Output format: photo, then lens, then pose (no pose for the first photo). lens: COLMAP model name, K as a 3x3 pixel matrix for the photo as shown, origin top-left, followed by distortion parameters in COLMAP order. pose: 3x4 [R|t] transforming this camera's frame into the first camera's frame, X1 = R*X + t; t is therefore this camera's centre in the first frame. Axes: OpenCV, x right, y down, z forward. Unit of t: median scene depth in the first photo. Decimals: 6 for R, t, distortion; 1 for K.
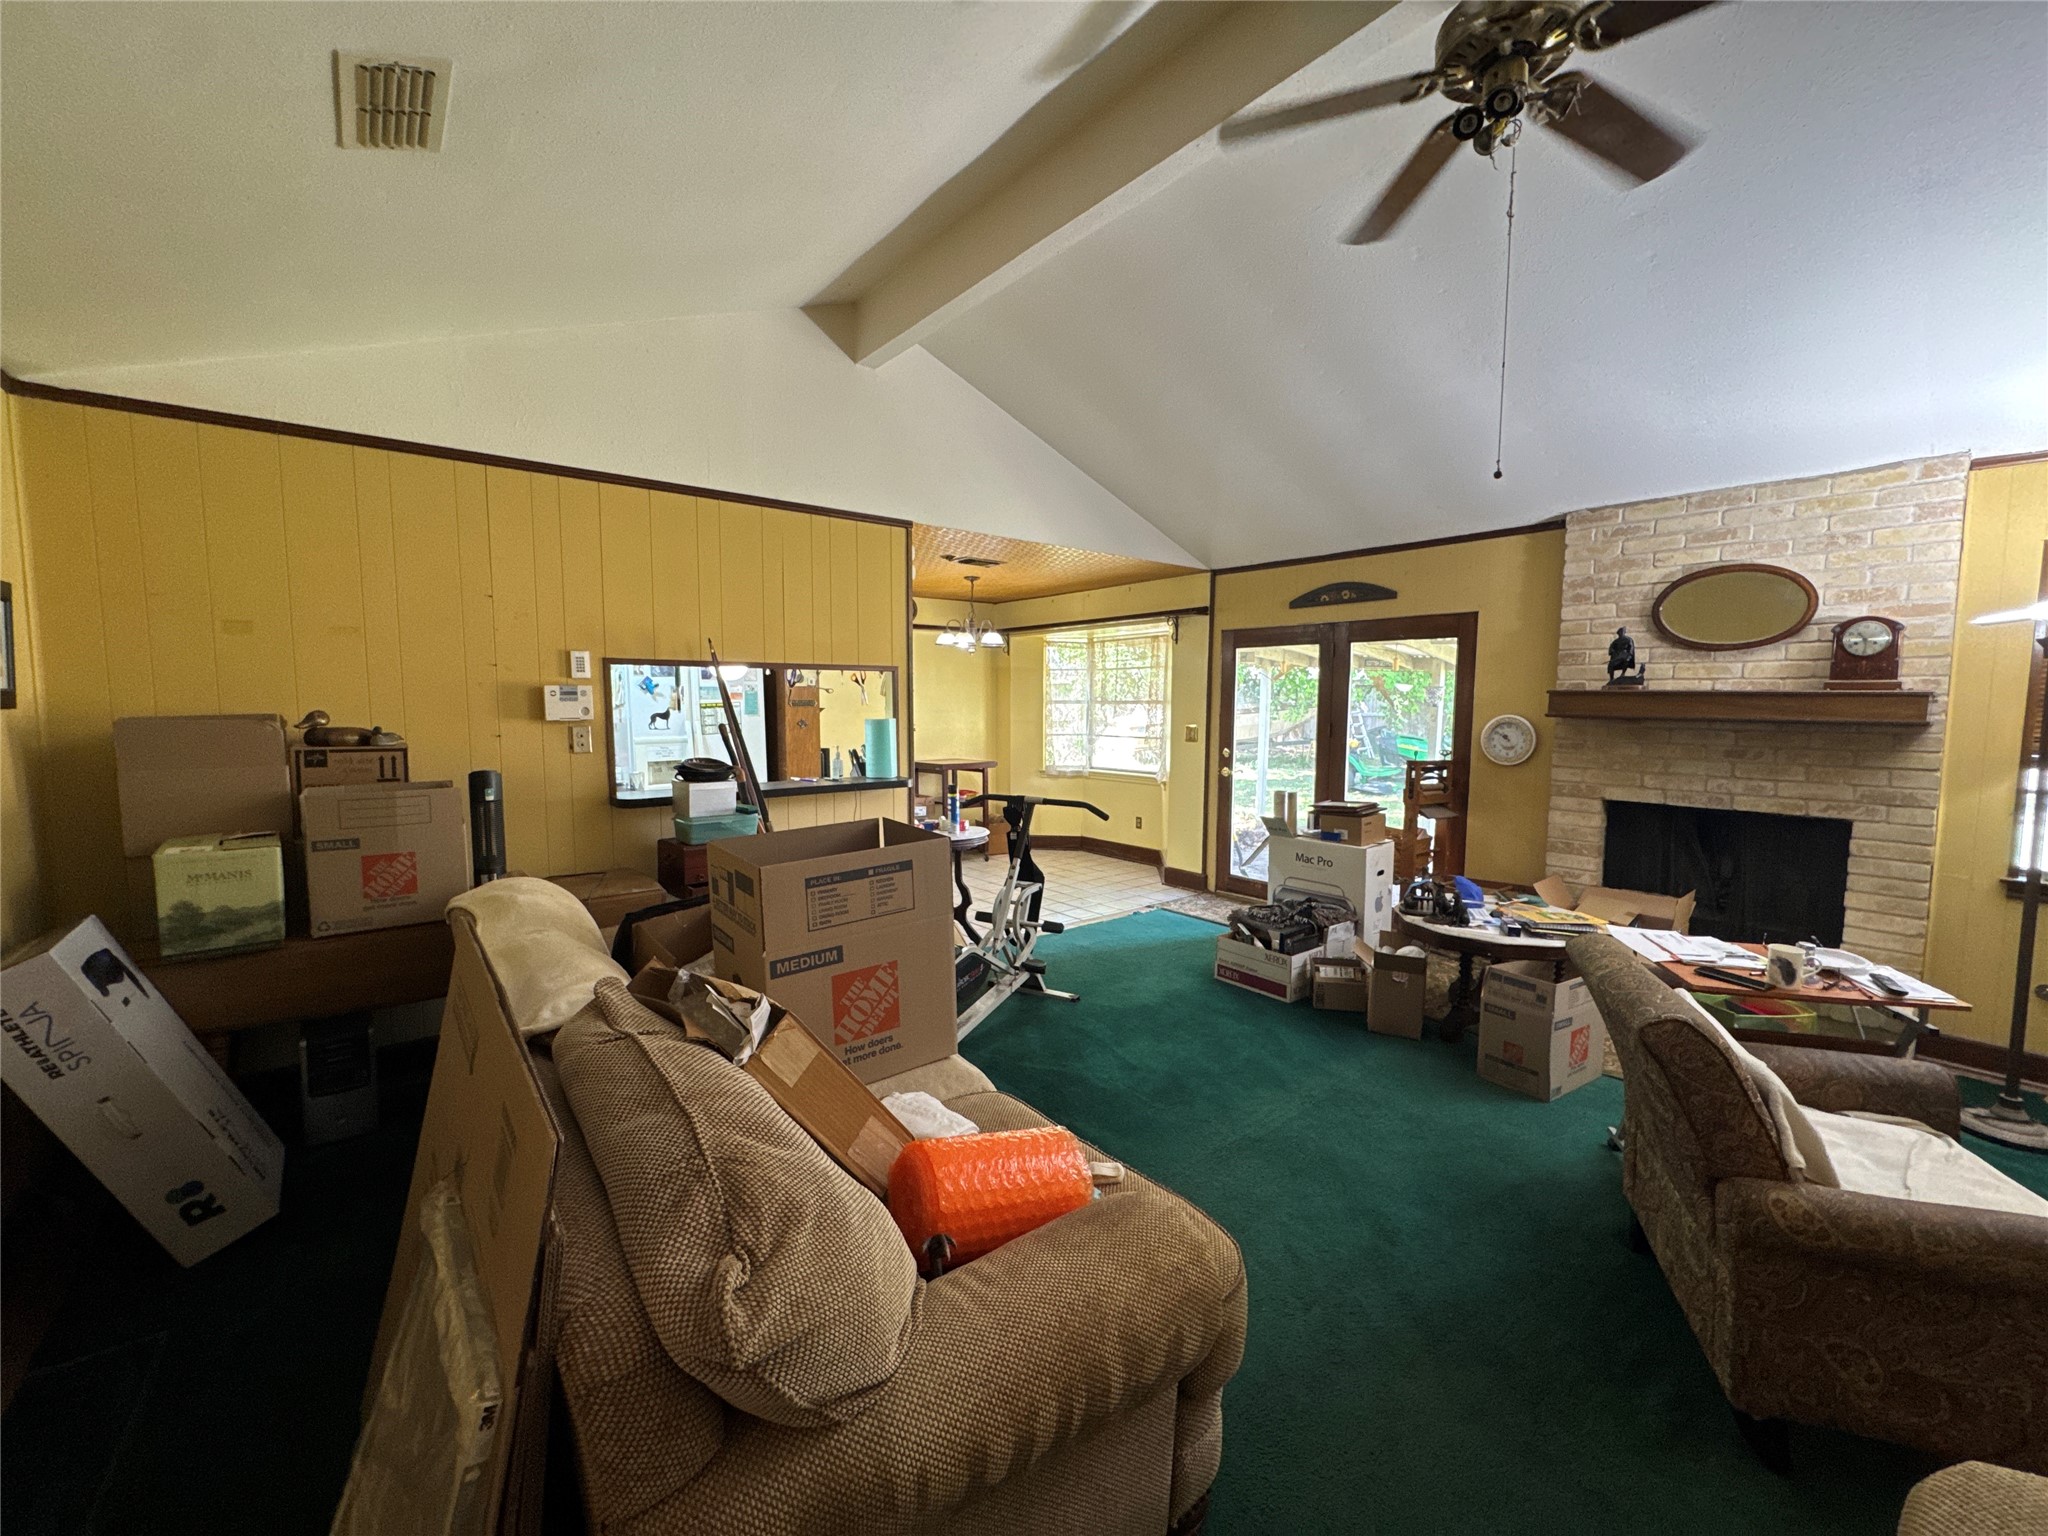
lens RADIAL K [[815.5, 0, 1028.4], [0, 815.5, 766.6], [0, 0, 1]] dist [-0.004389, 0.000430]
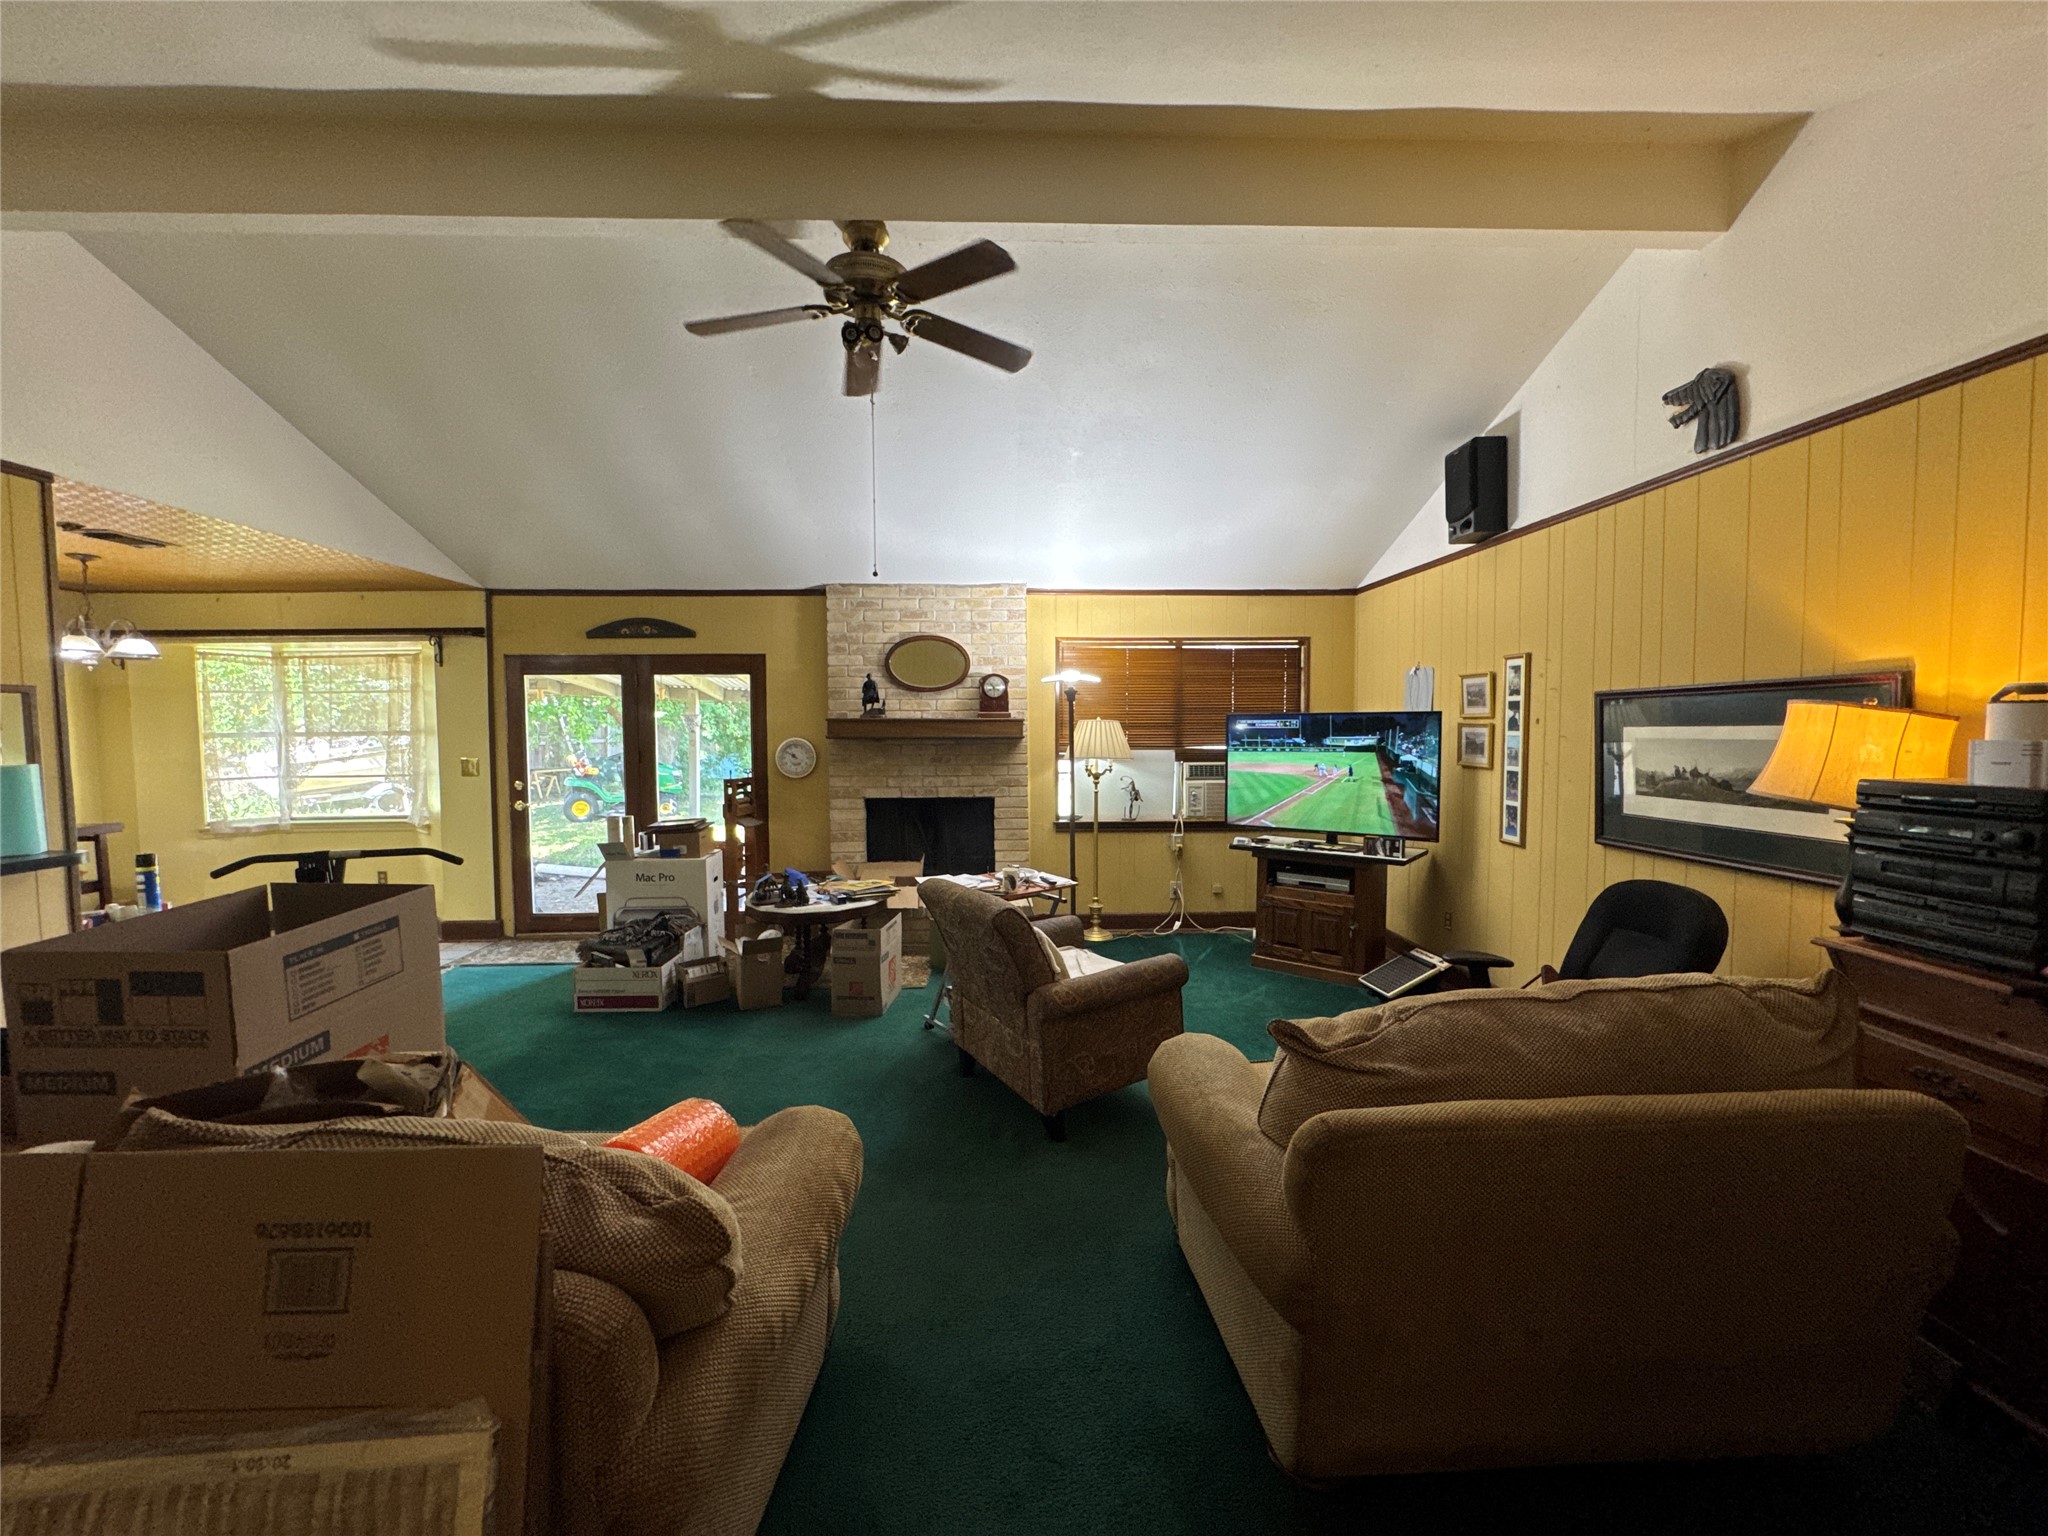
lens RADIAL K [[815.5, 0, 1023.0], [0, 815.5, 766.1], [0, 0, 1]] dist [-0.004389, 0.000430]
pose [[0.604234, -0.049825, 0.795248, -0.224647], [0.075269, 0.997149, 0.005285, -0.000371], [-0.793244, 0.056664, 0.606261, -0.042453]]
